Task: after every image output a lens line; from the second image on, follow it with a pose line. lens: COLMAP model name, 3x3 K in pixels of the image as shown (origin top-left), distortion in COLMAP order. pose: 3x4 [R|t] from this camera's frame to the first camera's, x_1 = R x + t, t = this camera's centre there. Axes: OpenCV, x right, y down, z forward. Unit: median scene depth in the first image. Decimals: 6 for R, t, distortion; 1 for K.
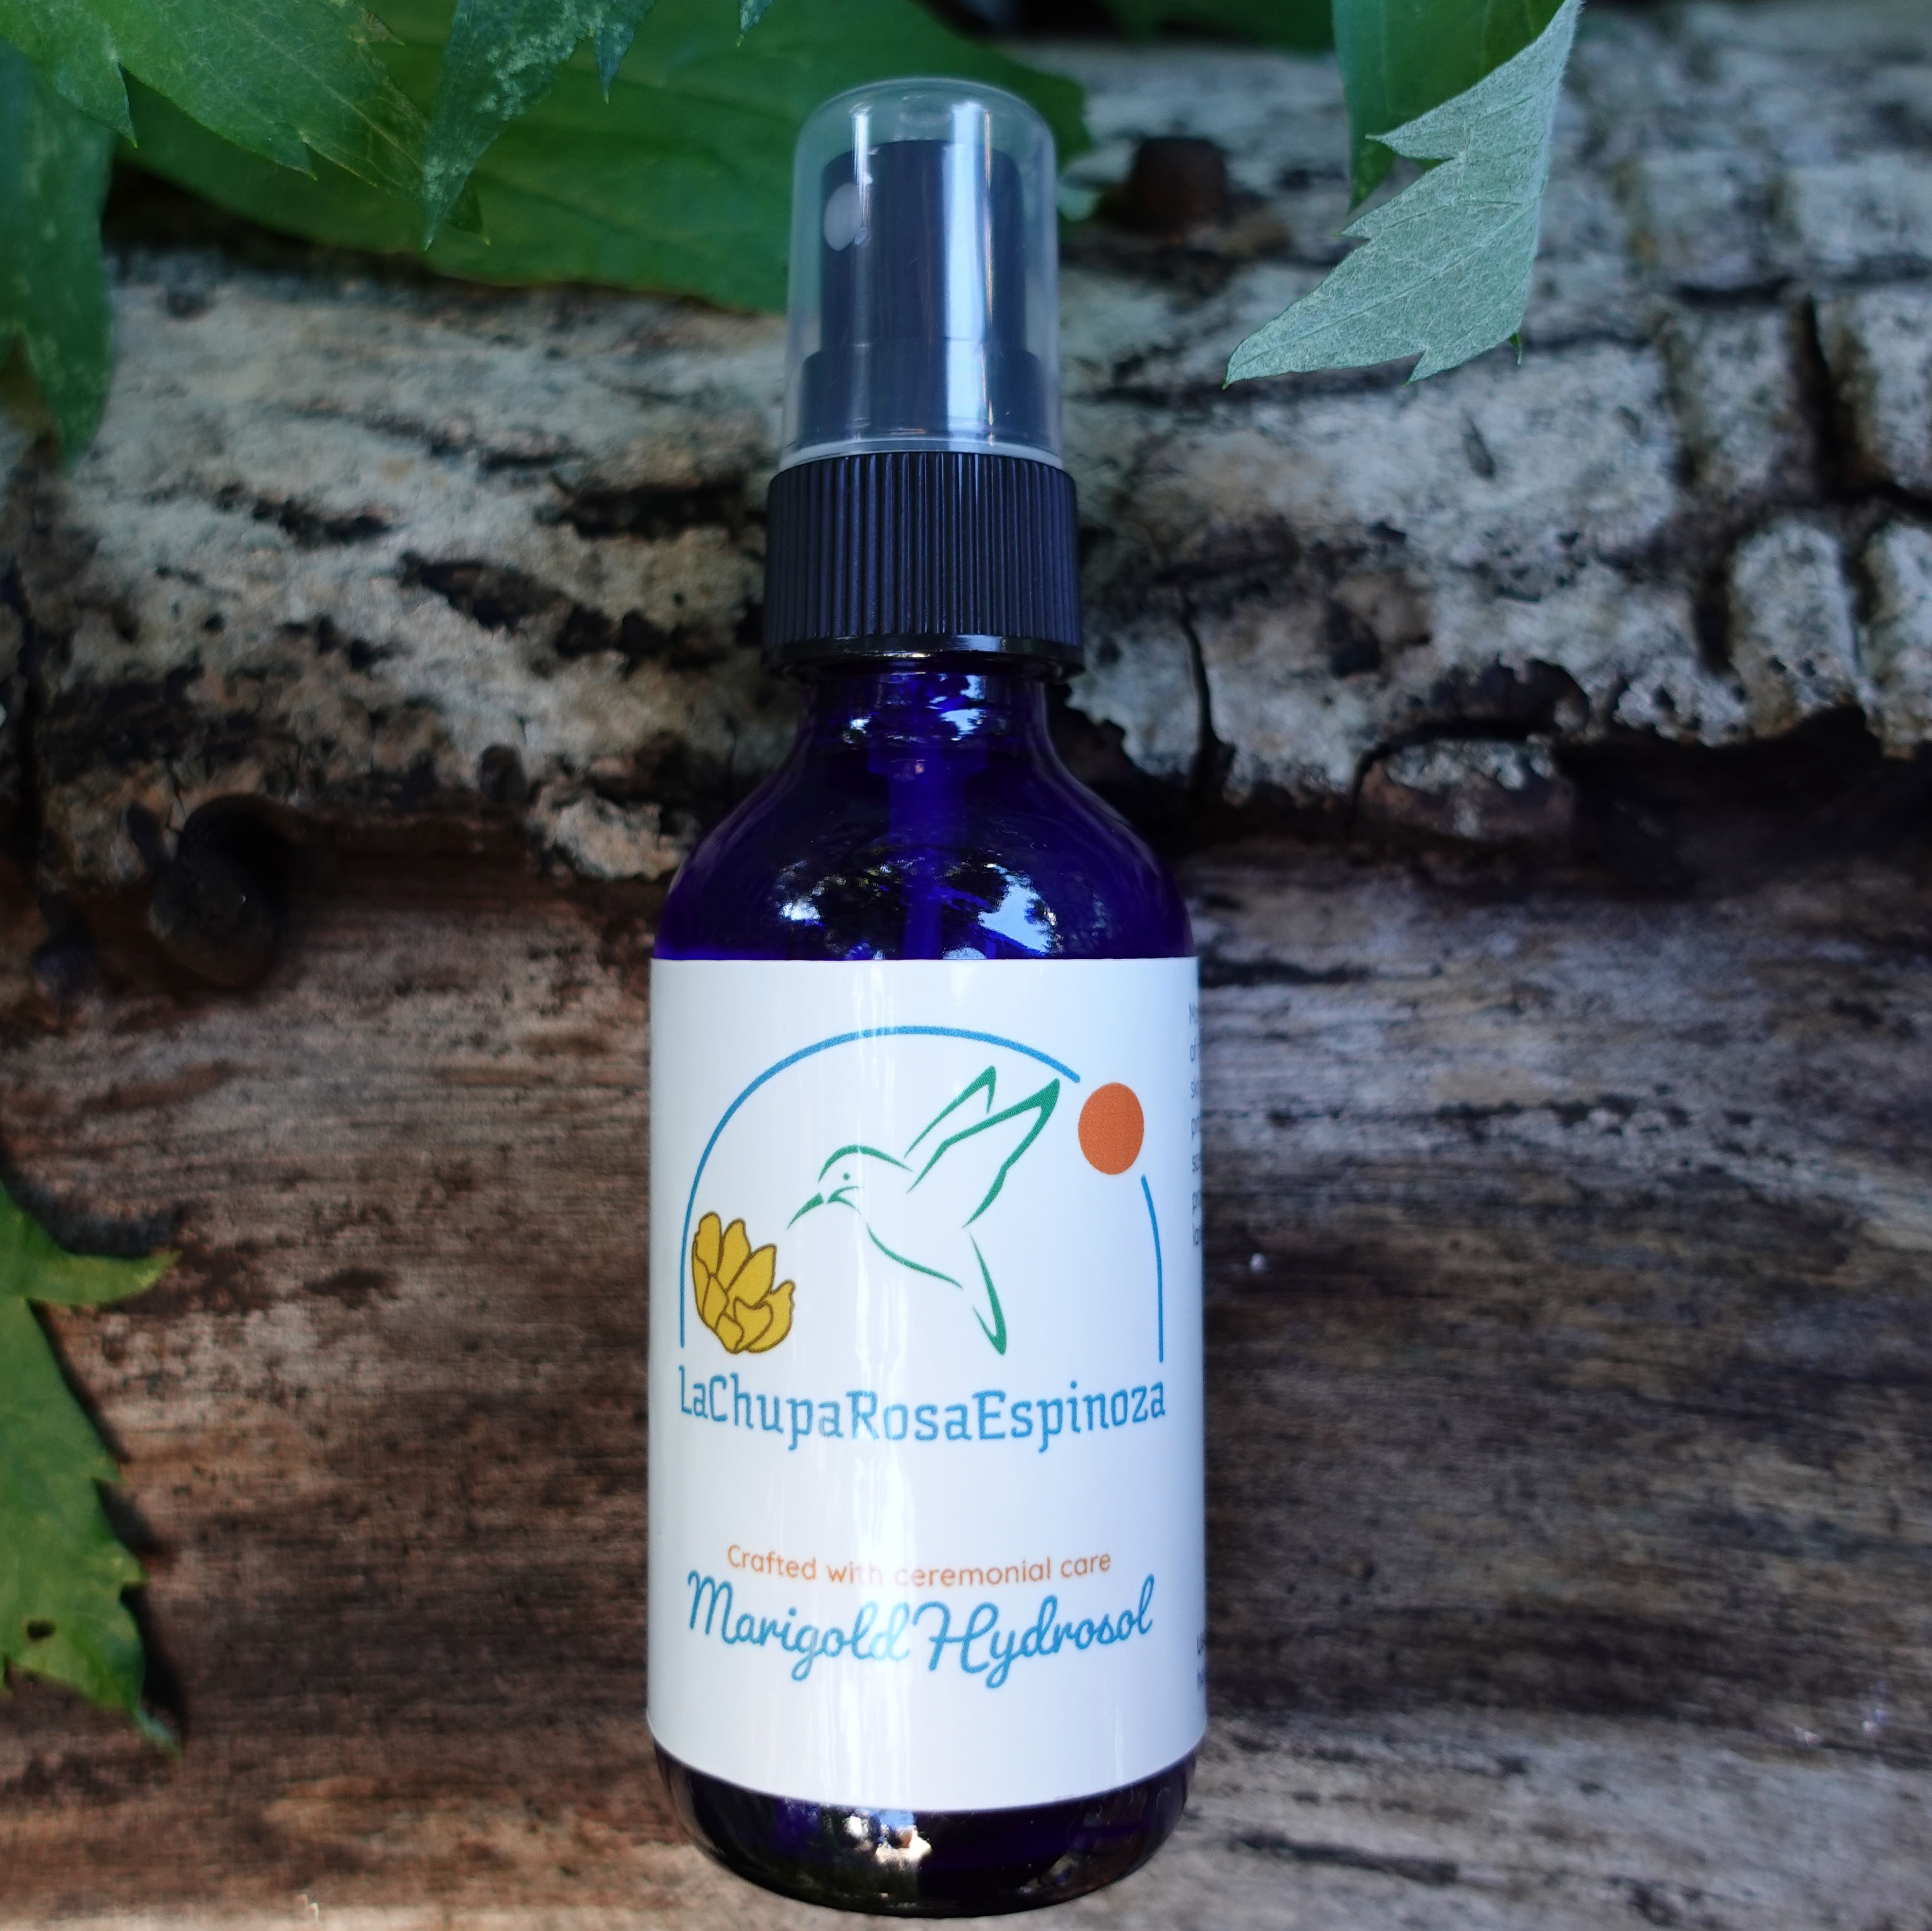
lens RADIAL K [[2125.0, 0, 857.2], [0, 2125.0, 788.1], [0, 0, 1]] dist [0.016426, 0.000000]
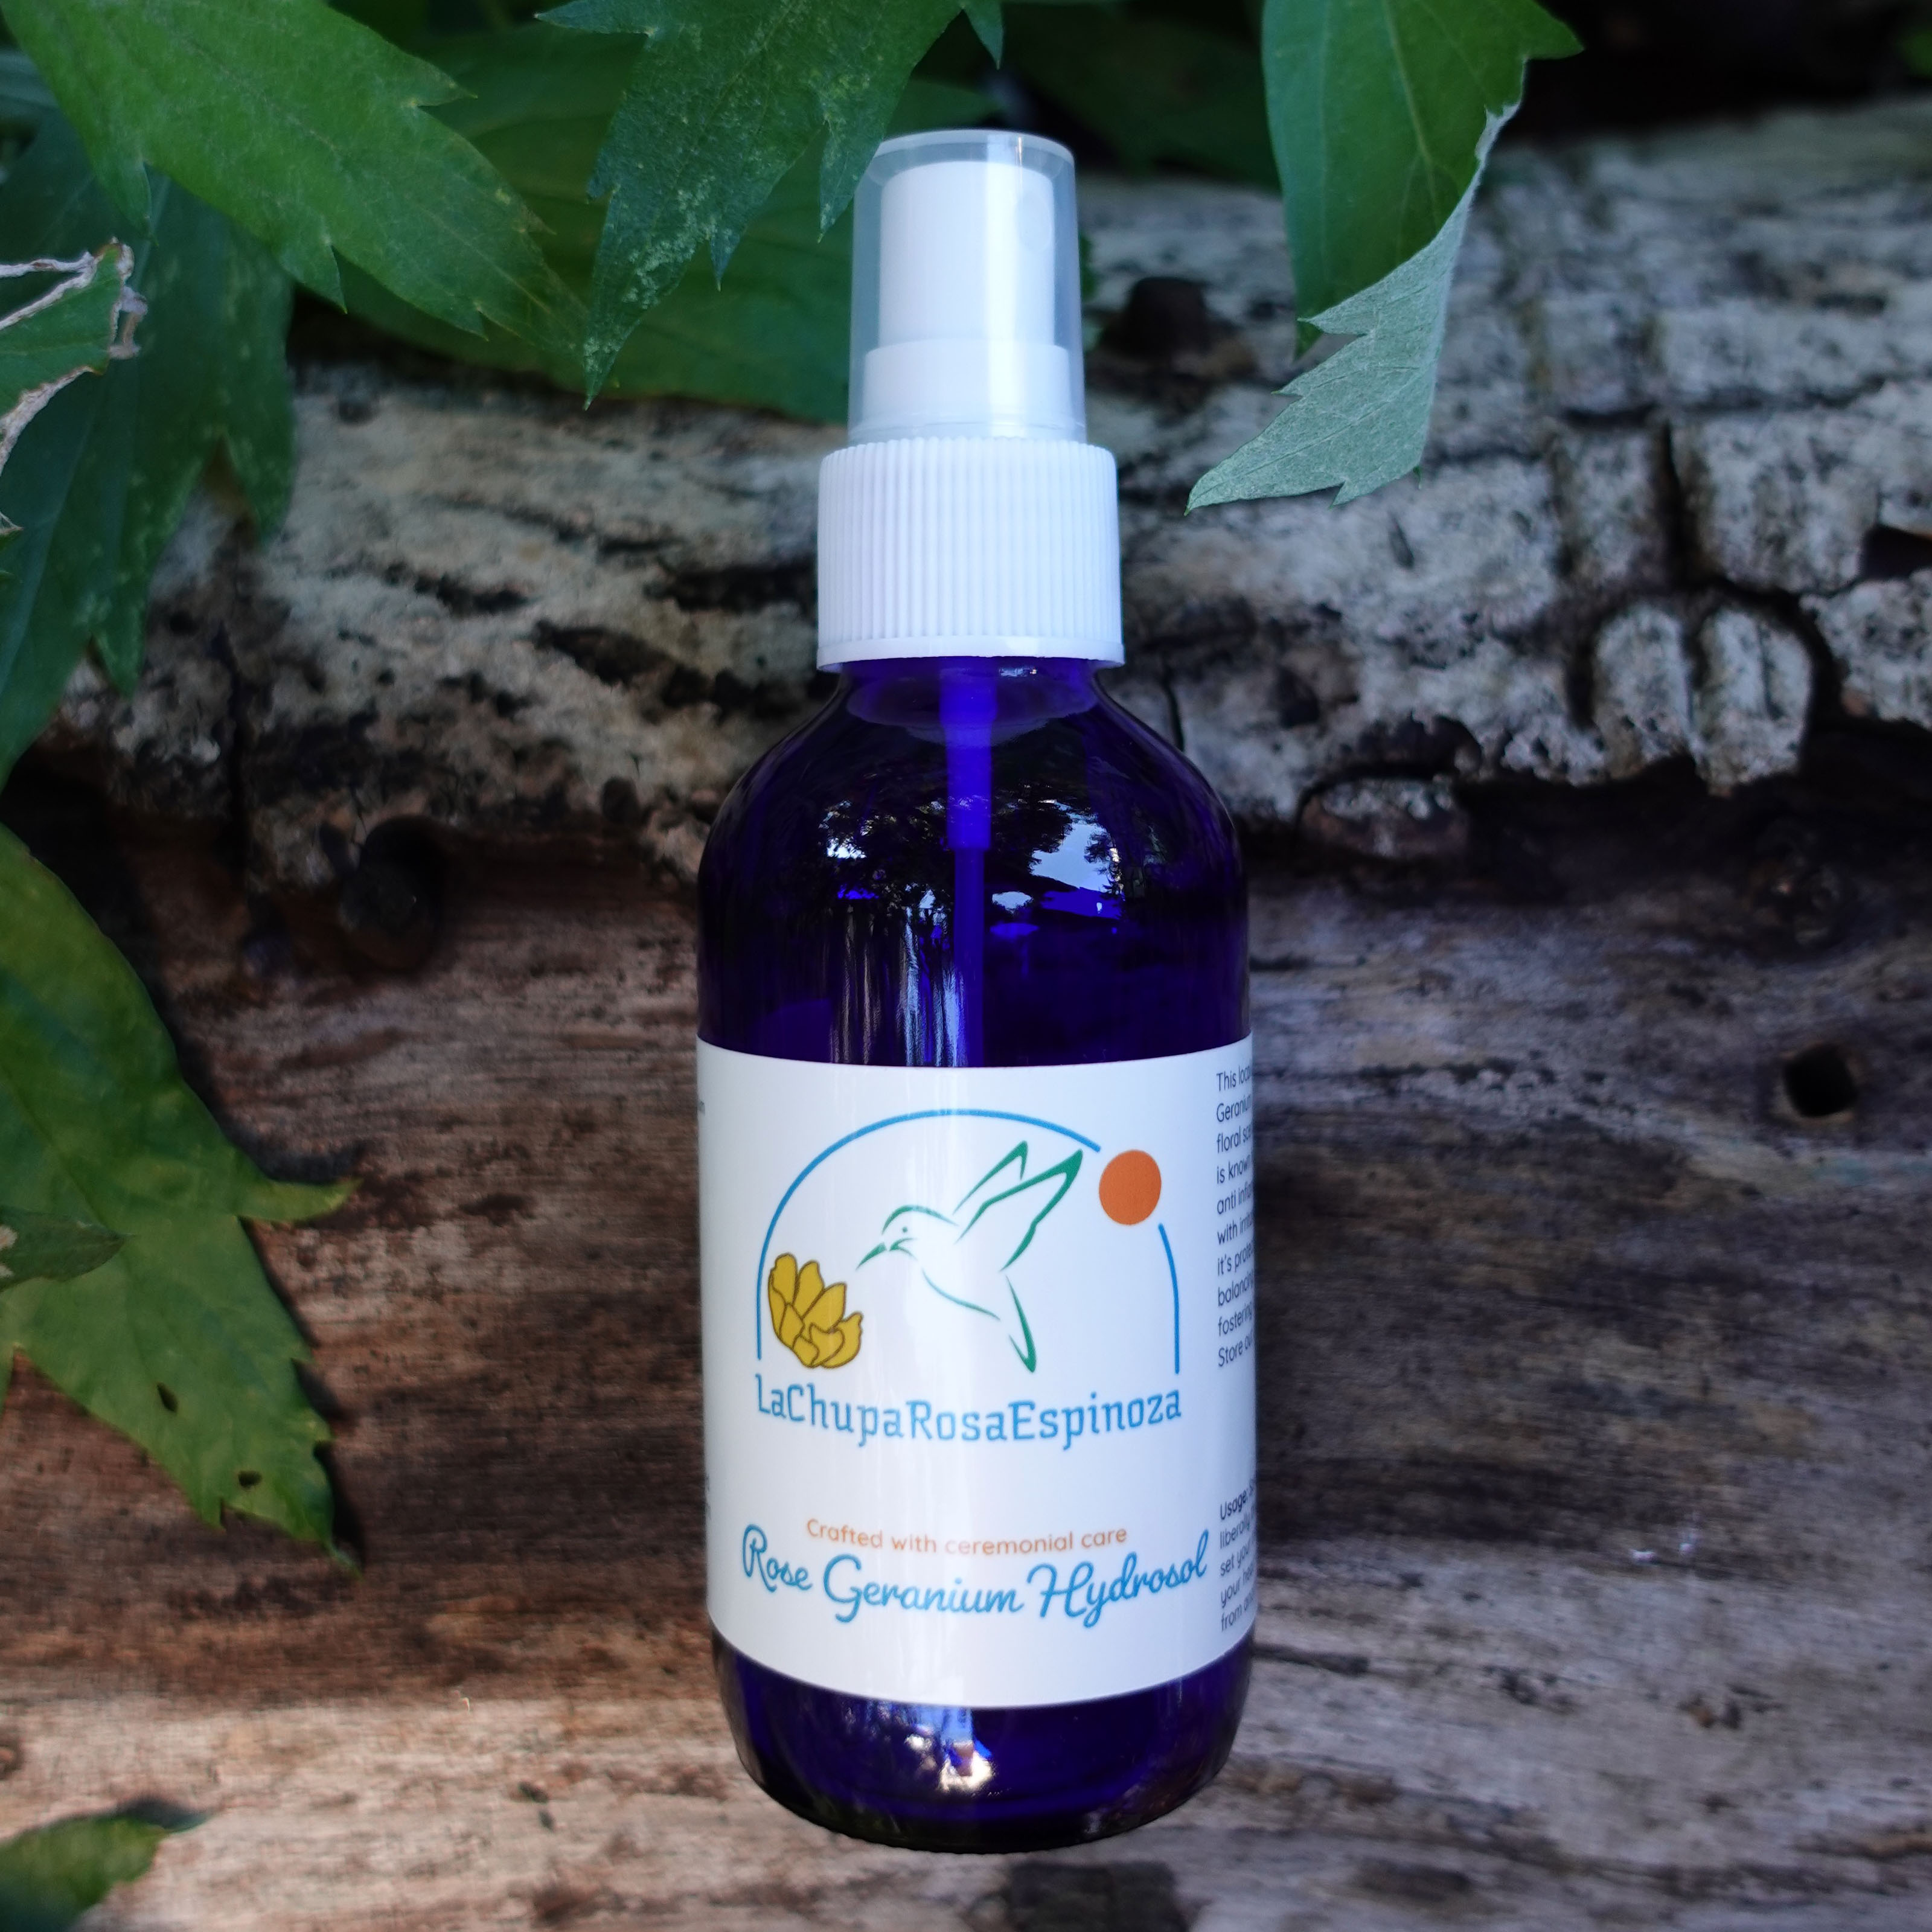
lens RADIAL K [[2010.9, 0, 910.2], [0, 2010.9, 835.4], [0, 0, 1]] dist [0.018345, 0.000000]
pose [[0.999863, 0.005443, 0.015649, -0.014319], [-0.005844, 0.999652, 0.025712, -0.017451], [-0.015504, -0.025800, 0.999547, -0.185176]]
